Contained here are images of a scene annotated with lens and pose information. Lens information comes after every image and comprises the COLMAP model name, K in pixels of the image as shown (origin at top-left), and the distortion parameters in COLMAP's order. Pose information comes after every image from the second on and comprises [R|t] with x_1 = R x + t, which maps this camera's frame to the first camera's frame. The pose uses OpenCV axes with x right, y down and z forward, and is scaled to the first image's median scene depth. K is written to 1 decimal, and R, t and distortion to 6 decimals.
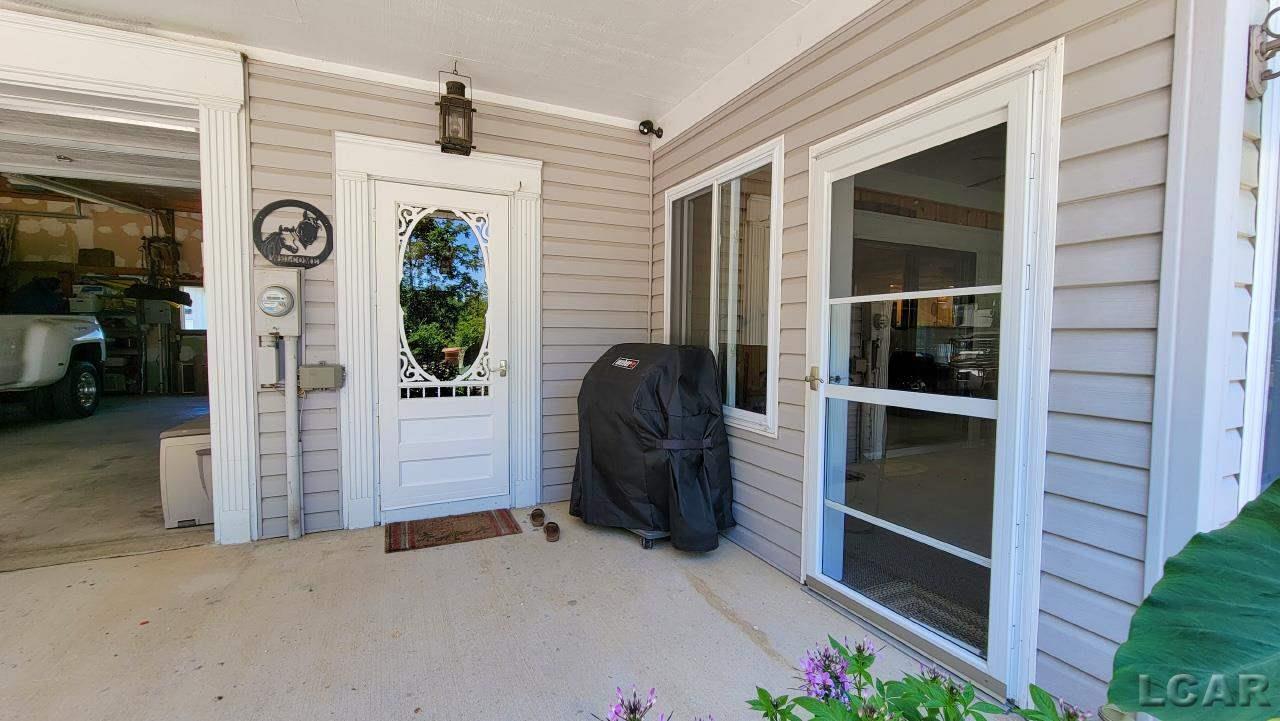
lens RADIAL K [[527.8, 0, 638.5], [0, 527.8, 360.3], [0, 0, 1]] dist [-0.002178, 0.000057]
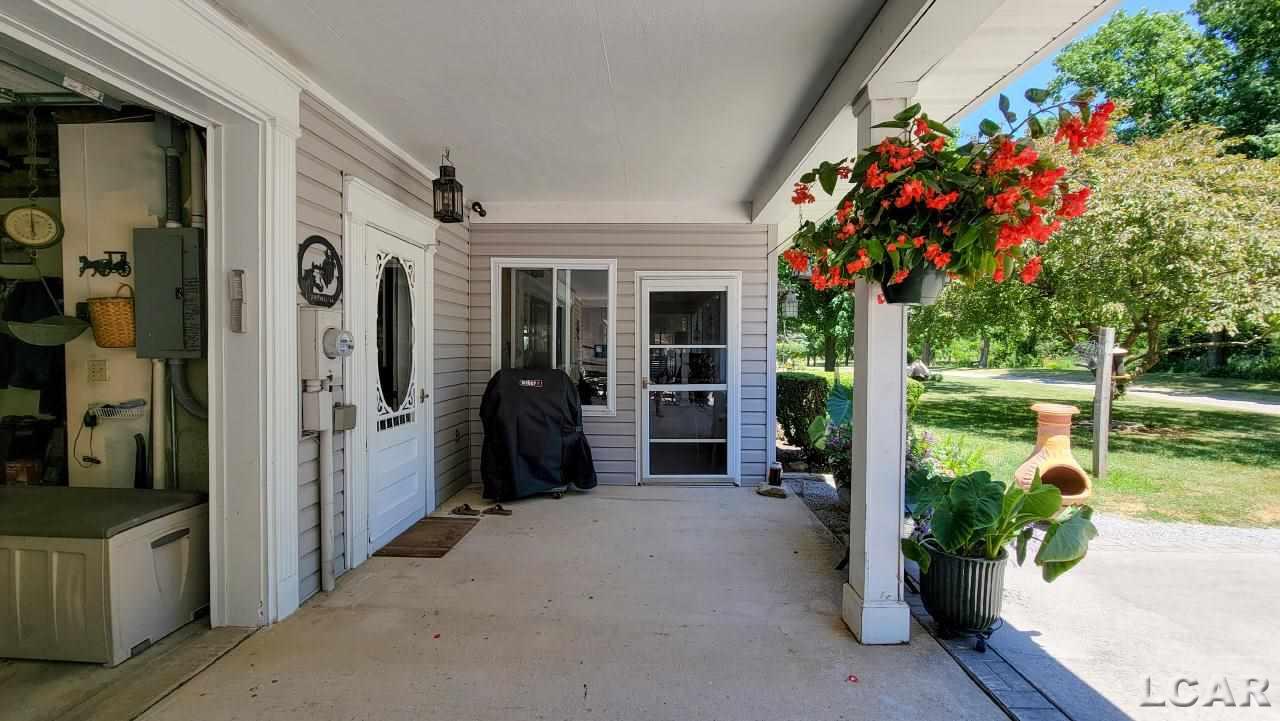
lens RADIAL K [[527.8, 0, 638.5], [0, 527.8, 360.3], [0, 0, 1]] dist [-0.002178, 0.000057]
pose [[0.452790, -0.029593, 0.891126, -1.243556], [0.042384, 0.999034, 0.011641, -0.065275], [-0.890609, 0.032499, 0.453607, 0.054307]]
